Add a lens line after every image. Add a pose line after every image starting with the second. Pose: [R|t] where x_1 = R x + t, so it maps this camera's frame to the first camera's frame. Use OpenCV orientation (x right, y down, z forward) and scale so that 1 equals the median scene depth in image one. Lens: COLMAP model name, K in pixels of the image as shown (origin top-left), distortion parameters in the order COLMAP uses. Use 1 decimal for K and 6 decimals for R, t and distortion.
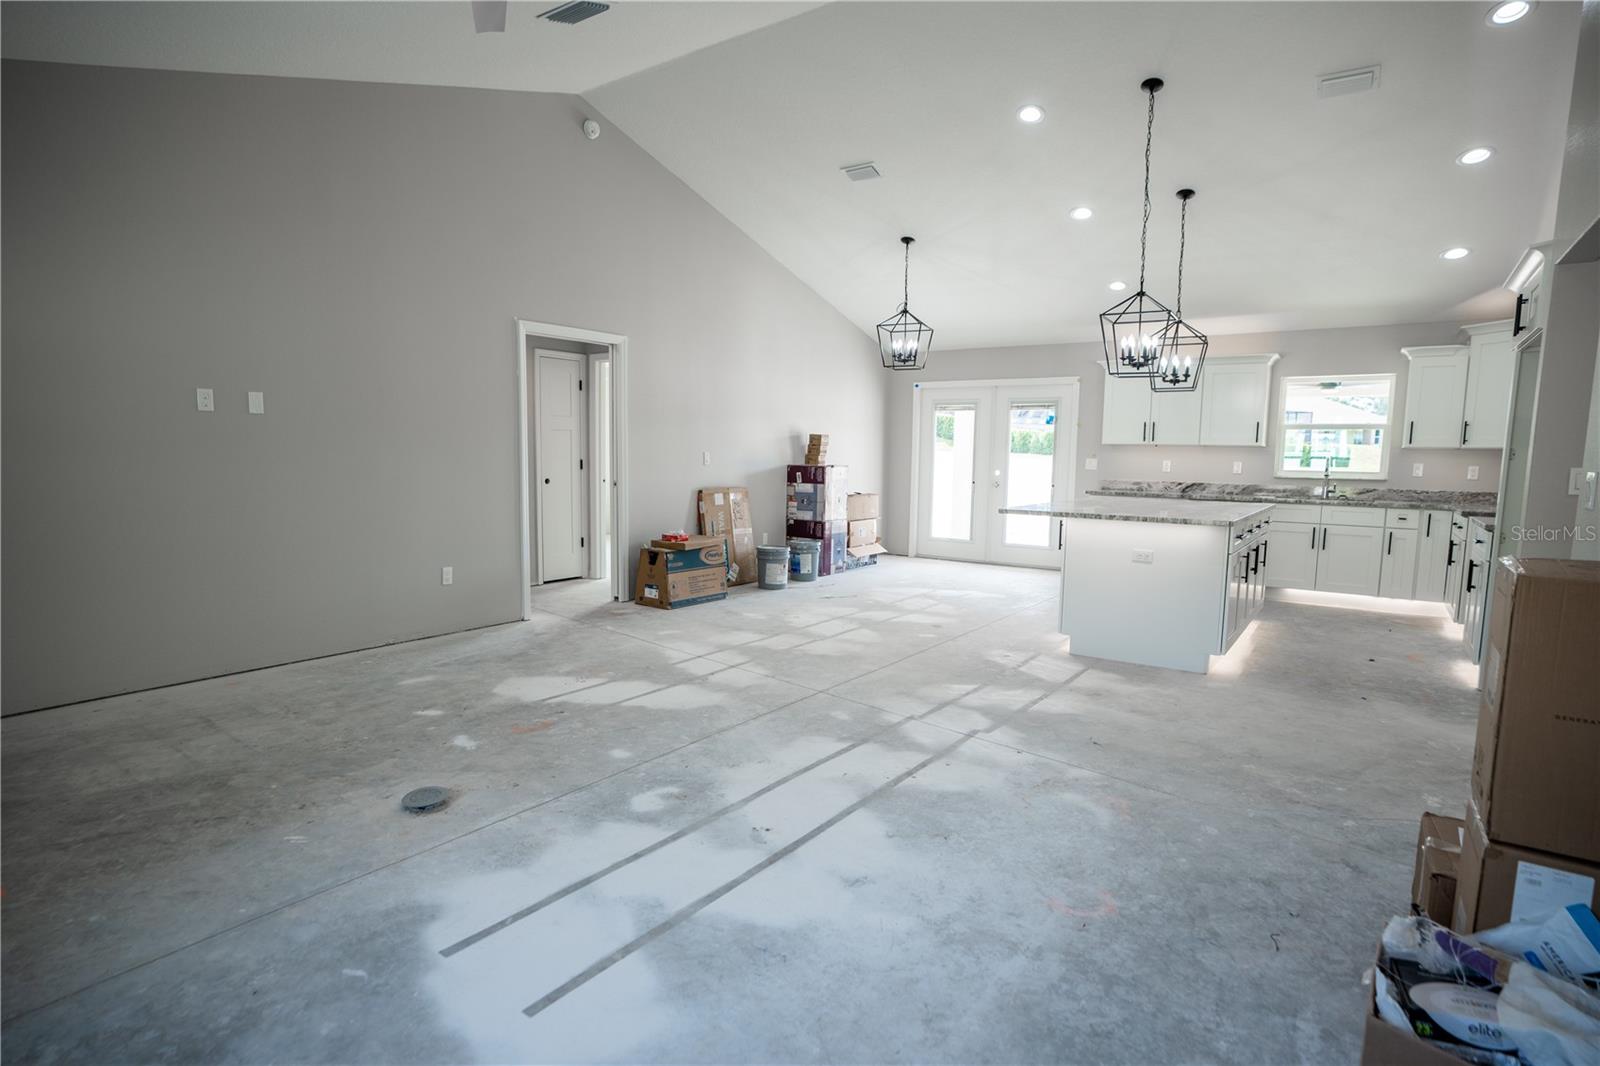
lens RADIAL K [[839.0, 0, 771.2], [0, 839.0, 540.2], [0, 0, 1]] dist [-0.042259, 0.013462]
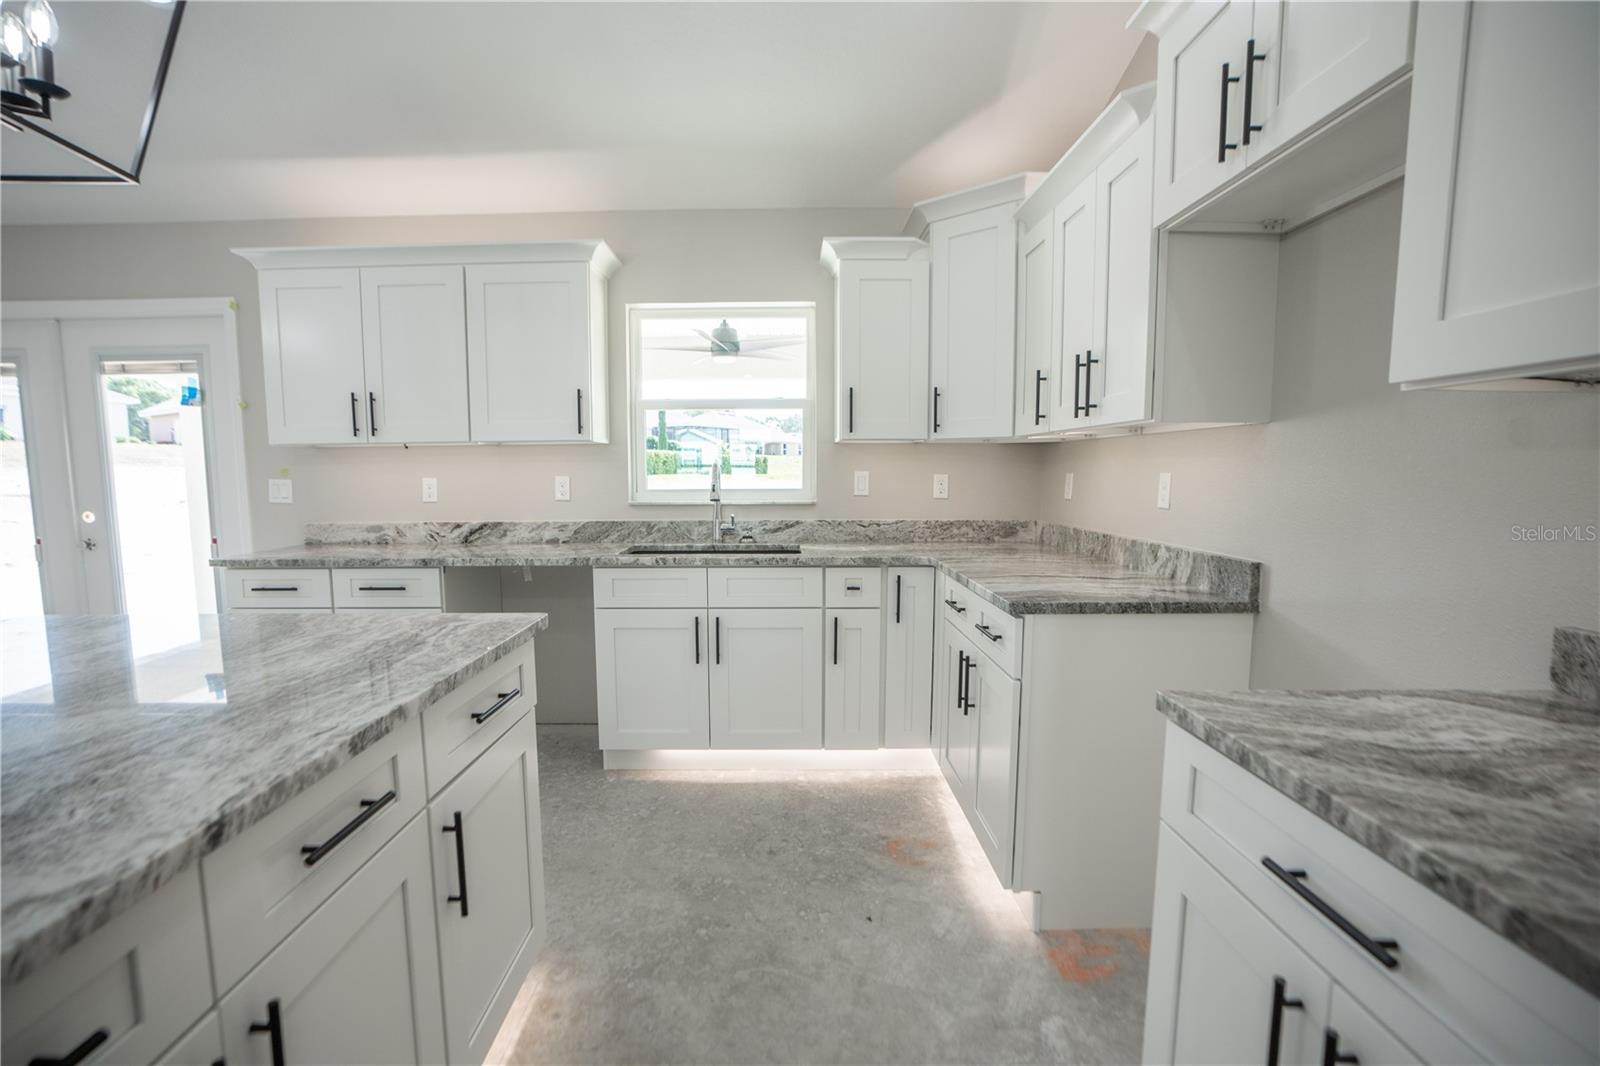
lens RADIAL K [[756.2, 0, 770.5], [0, 756.2, 553.1], [0, 0, 1]] dist [-0.047369, 0.009714]
pose [[0.815579, -0.083799, 0.572546, 0.673561], [0.078722, 0.996327, 0.033686, -0.091357], [-0.573266, 0.017598, 0.819181, 0.938126]]
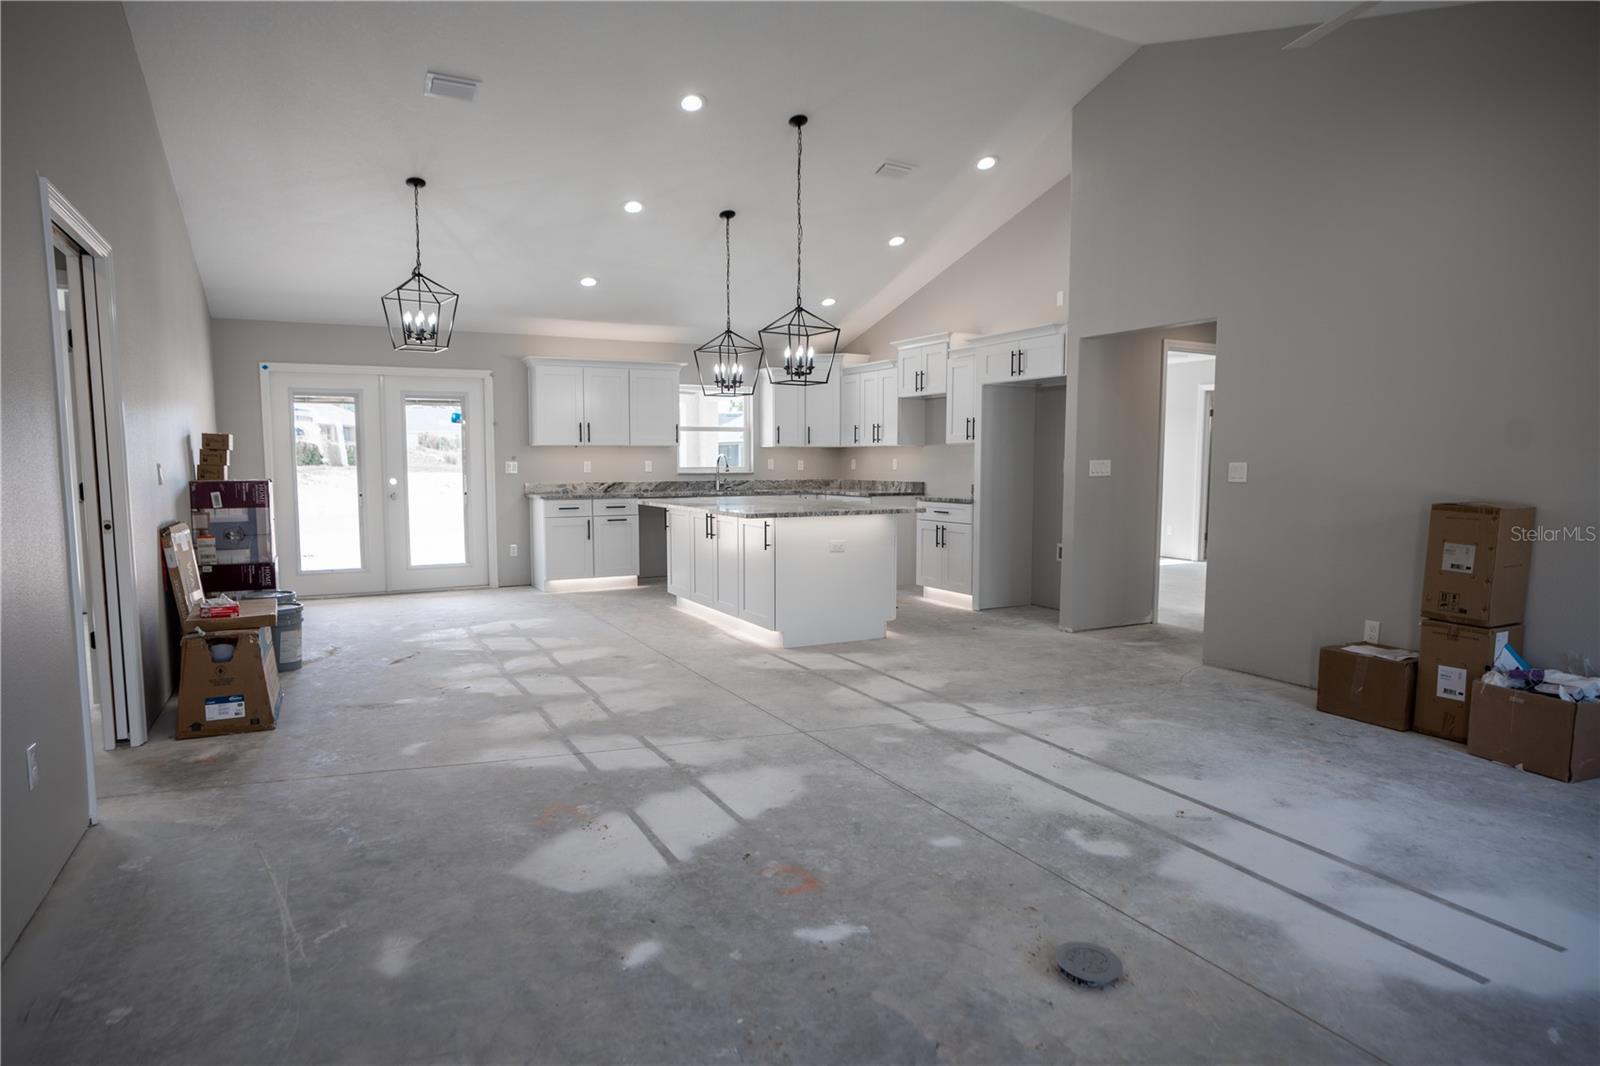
lens RADIAL K [[921.3, 0, 782.0], [0, 921.3, 540.2], [0, 0, 1]] dist [-0.032472, 0.018492]
pose [[0.448616, -0.093795, 0.888789, -0.710223], [0.103002, 0.993277, 0.052832, -0.063581], [-0.887769, 0.067846, 0.455261, 0.518666]]
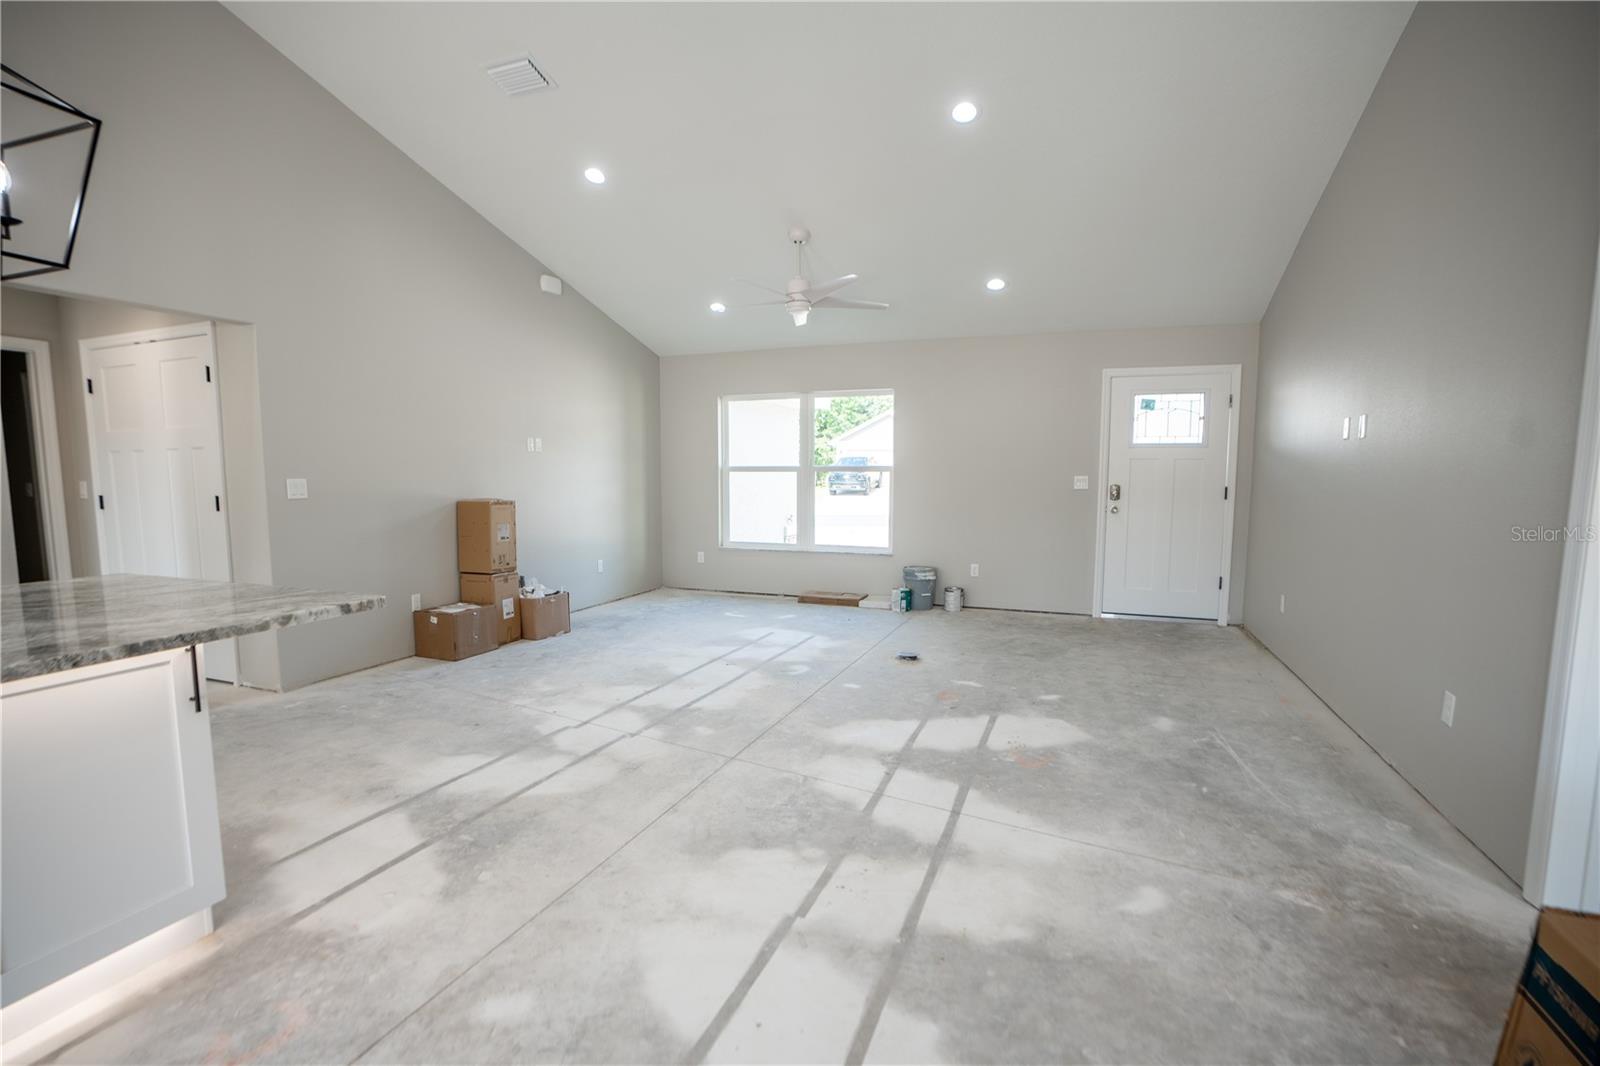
lens RADIAL K [[756.2, 0, 776.8], [0, 756.2, 568.9], [0, 0, 1]] dist [-0.047369, 0.009714]
pose [[-0.969658, 0.019365, -0.243697, 0.179291], [-0.037892, 0.972905, 0.228080, -0.160919], [0.241511, 0.230393, -0.942651, 1.525550]]
